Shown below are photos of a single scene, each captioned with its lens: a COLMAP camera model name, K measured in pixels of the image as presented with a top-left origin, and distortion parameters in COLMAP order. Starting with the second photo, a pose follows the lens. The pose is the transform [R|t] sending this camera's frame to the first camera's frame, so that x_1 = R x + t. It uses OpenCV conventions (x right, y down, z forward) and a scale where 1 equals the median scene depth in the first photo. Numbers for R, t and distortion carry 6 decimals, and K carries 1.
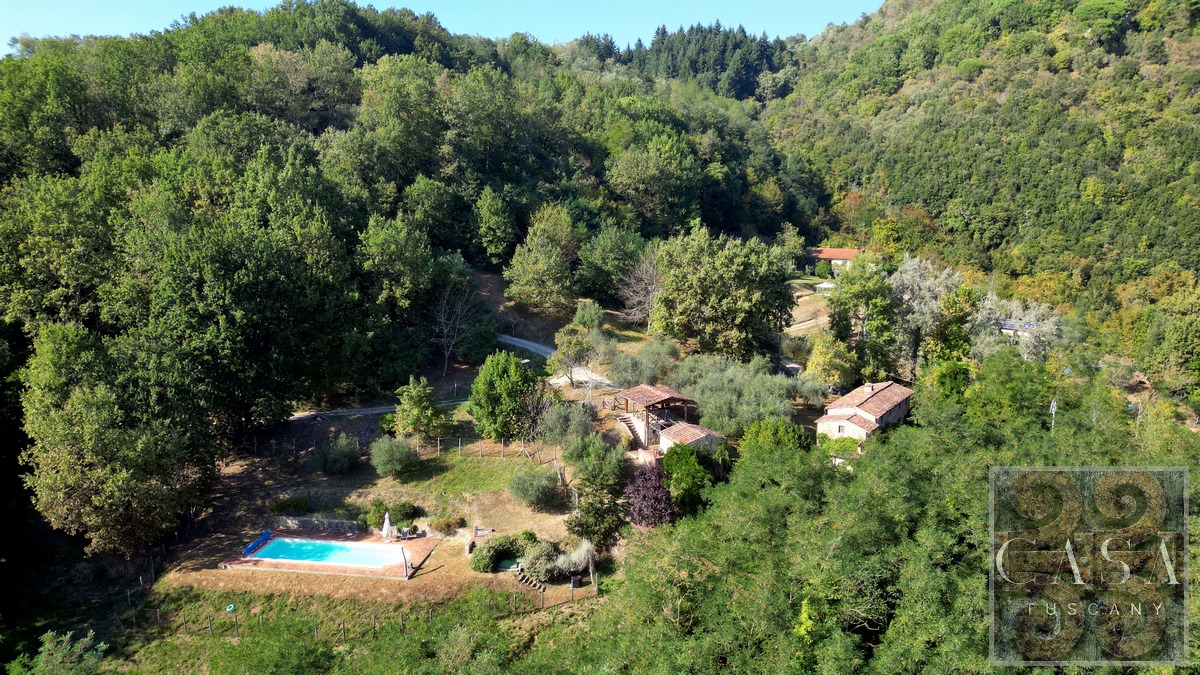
lens RADIAL K [[843.6, 0, 597.5], [0, 843.6, 335.5], [0, 0, 1]] dist [0.044524, -0.028082]
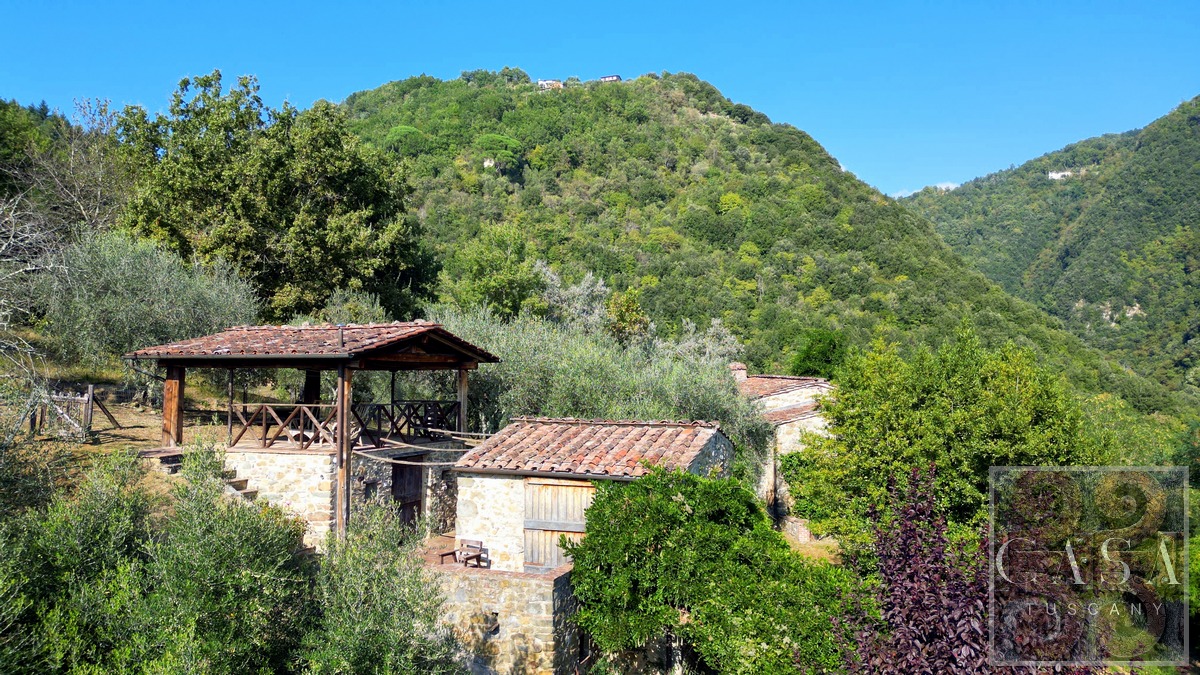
lens RADIAL K [[843.6, 0, 600.7], [0, 843.6, 341.9], [0, 0, 1]] dist [0.044524, -0.028082]
pose [[0.732834, 0.030180, 0.679737, -0.017165], [0.105963, 0.981764, -0.157830, 0.035286], [-0.672105, 0.187691, 0.716273, 0.238049]]
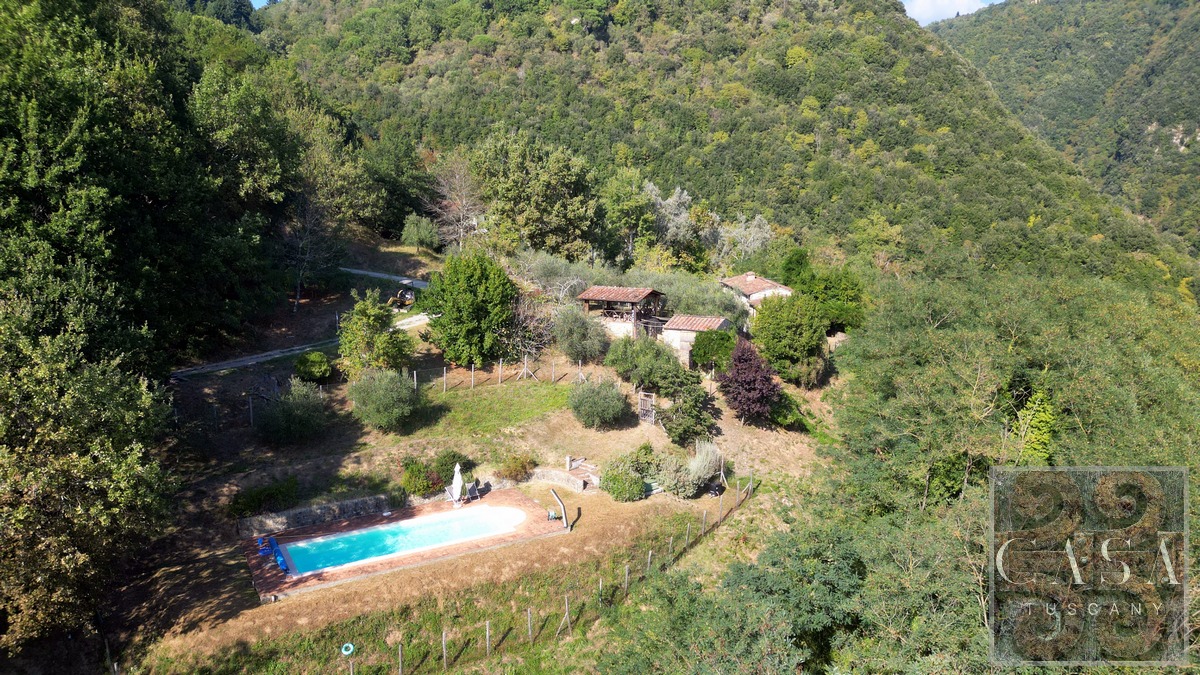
lens RADIAL K [[843.6, 0, 595.9], [0, 843.6, 345.5], [0, 0, 1]] dist [0.044524, -0.028082]
pose [[0.789846, -0.115003, 0.602426, -0.150237], [0.106973, 0.993038, 0.049319, 0.024528], [-0.603904, 0.025489, 0.796649, 0.102541]]
